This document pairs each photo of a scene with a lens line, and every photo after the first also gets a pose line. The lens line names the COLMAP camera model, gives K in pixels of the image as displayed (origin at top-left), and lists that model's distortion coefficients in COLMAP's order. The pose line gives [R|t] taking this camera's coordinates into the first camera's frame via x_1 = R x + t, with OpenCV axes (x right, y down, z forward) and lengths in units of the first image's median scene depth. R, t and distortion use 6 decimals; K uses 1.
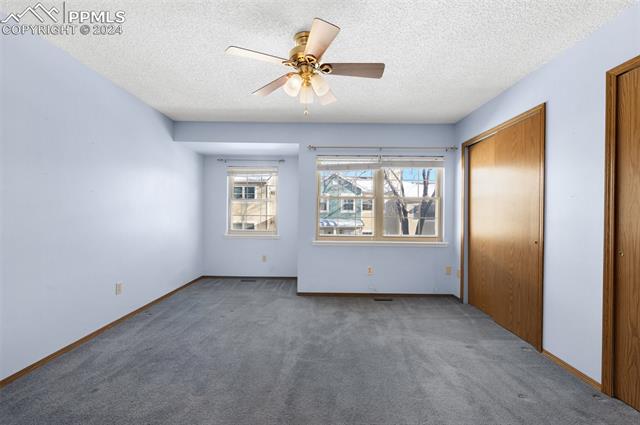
lens RADIAL K [[262.6, 0, 323.3], [0, 262.6, 214.9], [0, 0, 1]] dist [-0.004692, -0.001362]
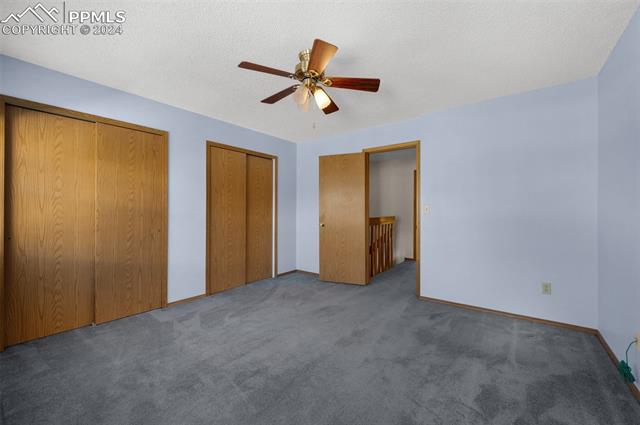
lens RADIAL K [[254.3, 0, 322.2], [0, 254.3, 211.1], [0, 0, 1]] dist [-0.006149, 0.001006]
pose [[-0.784493, -0.012470, 0.620013, -0.442760], [-0.007342, 0.999914, 0.010822, -0.011816], [-0.620095, 0.003938, -0.784517, 1.019908]]
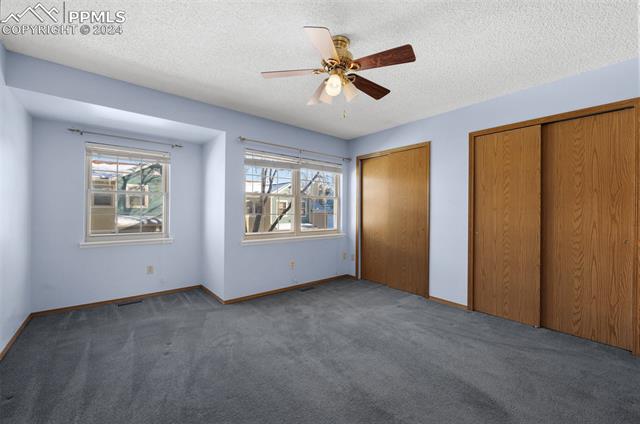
lens RADIAL K [[254.3, 0, 317.9], [0, 254.3, 211.7], [0, 0, 1]] dist [-0.006149, 0.001006]
pose [[0.769067, -0.006974, 0.639130, -0.433431], [0.003375, 0.999971, 0.006850, -0.009406], [-0.639159, -0.003111, 0.769068, 0.159695]]
